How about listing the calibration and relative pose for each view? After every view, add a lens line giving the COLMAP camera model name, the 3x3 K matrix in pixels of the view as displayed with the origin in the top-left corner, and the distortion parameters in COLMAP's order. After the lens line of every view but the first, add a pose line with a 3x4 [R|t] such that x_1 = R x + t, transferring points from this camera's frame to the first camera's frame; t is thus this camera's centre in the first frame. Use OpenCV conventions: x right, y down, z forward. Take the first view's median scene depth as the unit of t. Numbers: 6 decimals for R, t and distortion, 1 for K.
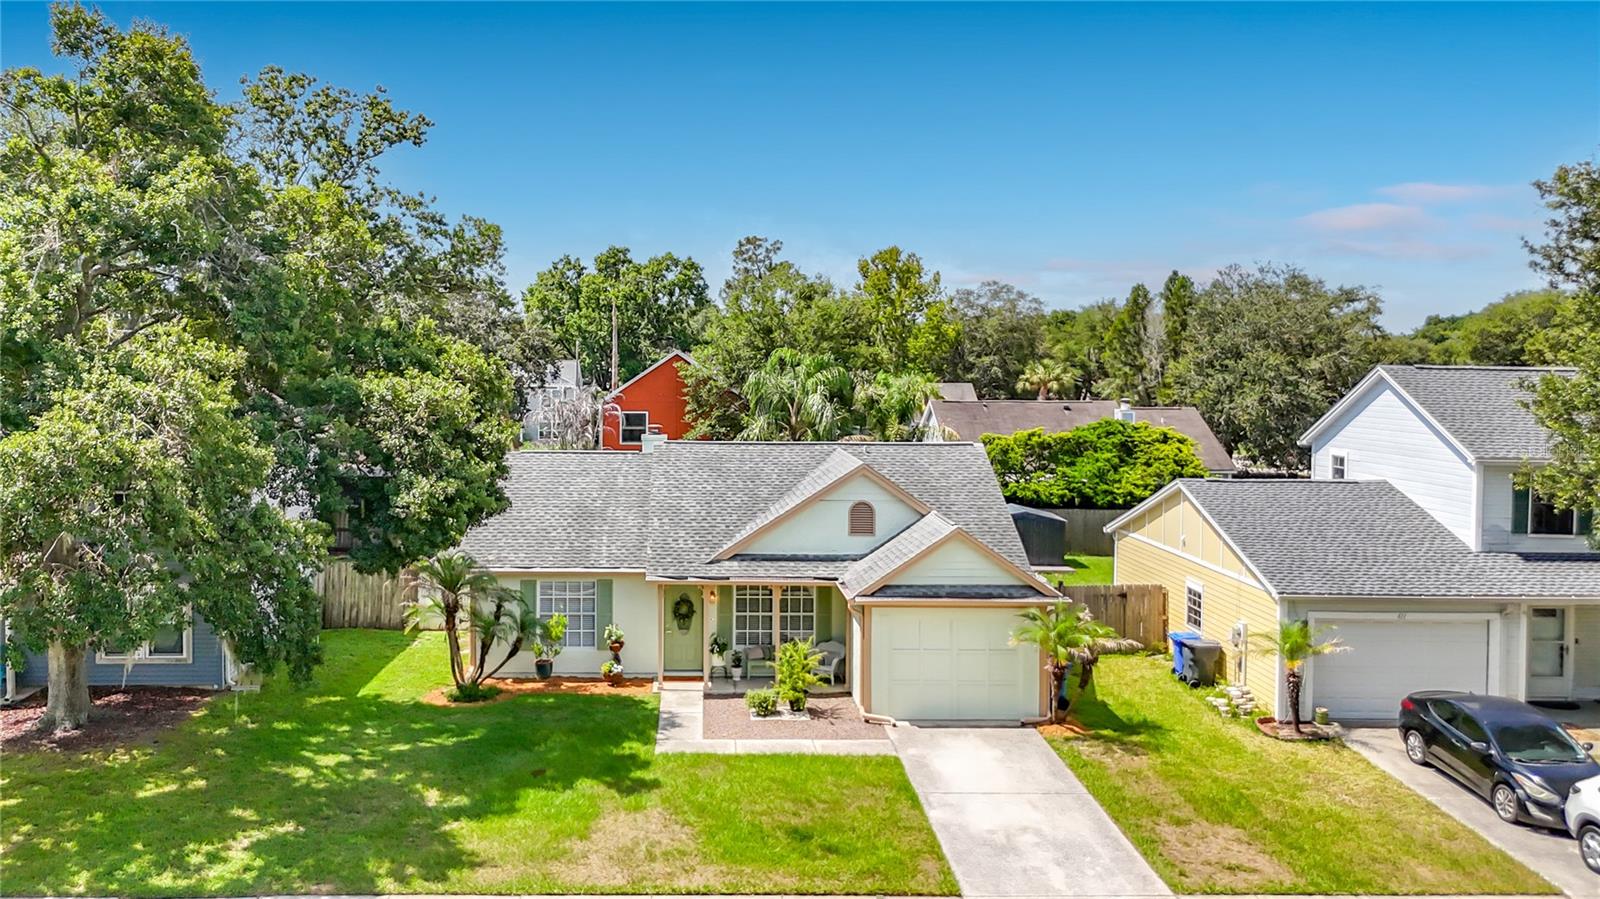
lens RADIAL K [[1198.8, 0, 721.6], [0, 1198.8, 453.6], [0, 0, 1]] dist [0.071348, -0.081728]
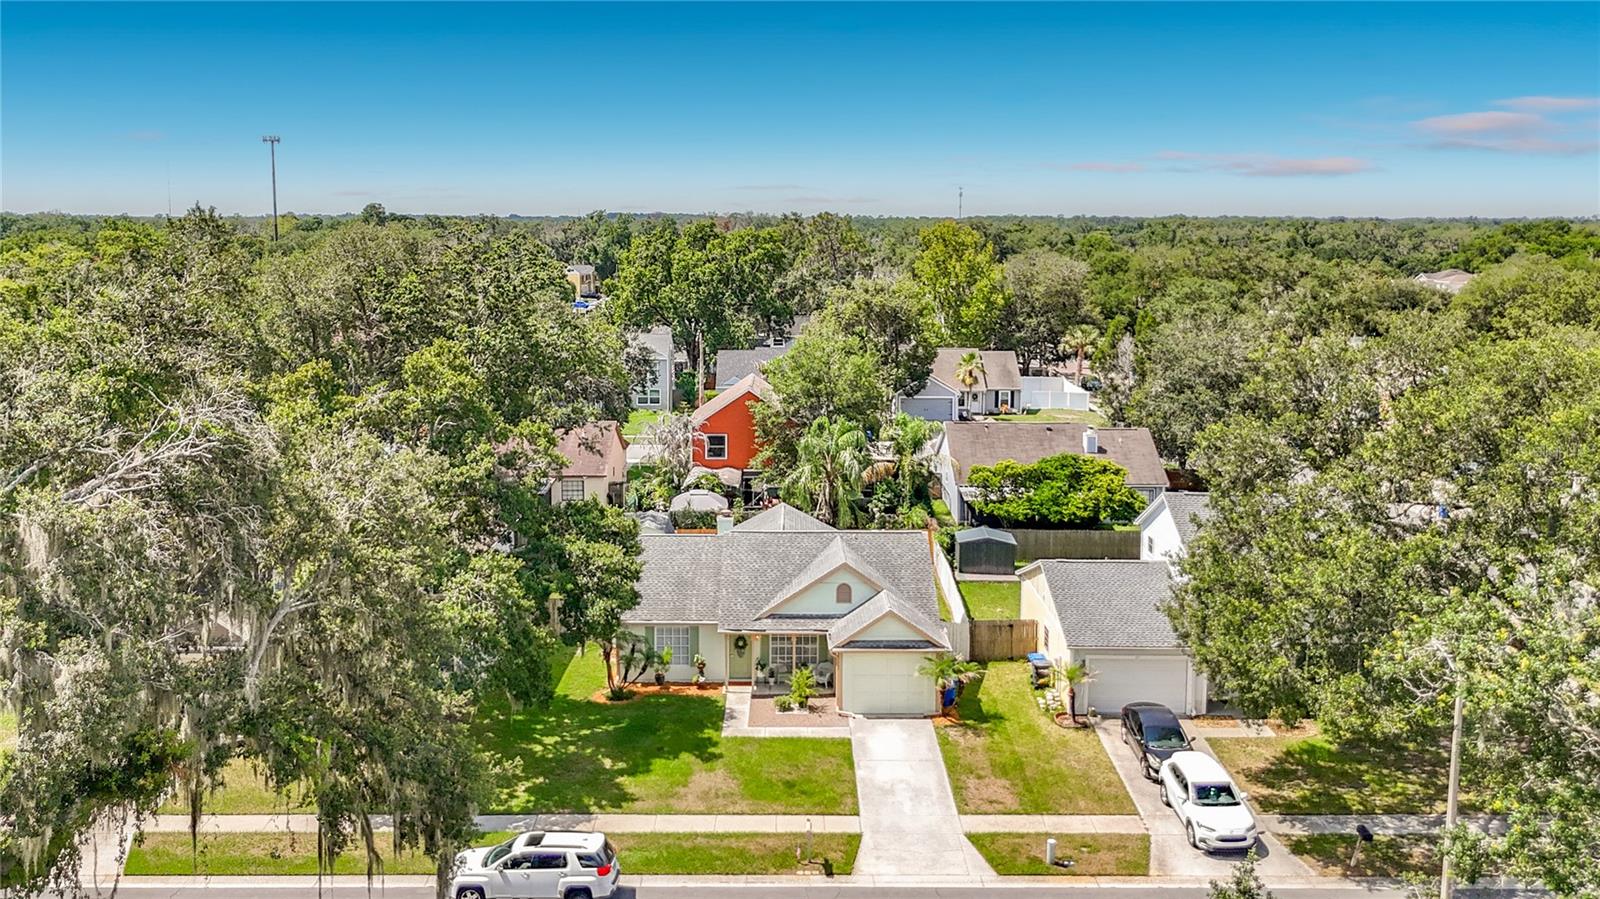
lens RADIAL K [[1189.5, 0, 807.9], [0, 1189.5, 450.2], [0, 0, 1]] dist [0.064267, -0.089479]
pose [[0.999994, 0.002950, -0.001868, 0.073208], [-0.002782, 0.996404, 0.084682, -0.317179], [0.002111, -0.084676, 0.996406, -0.732238]]
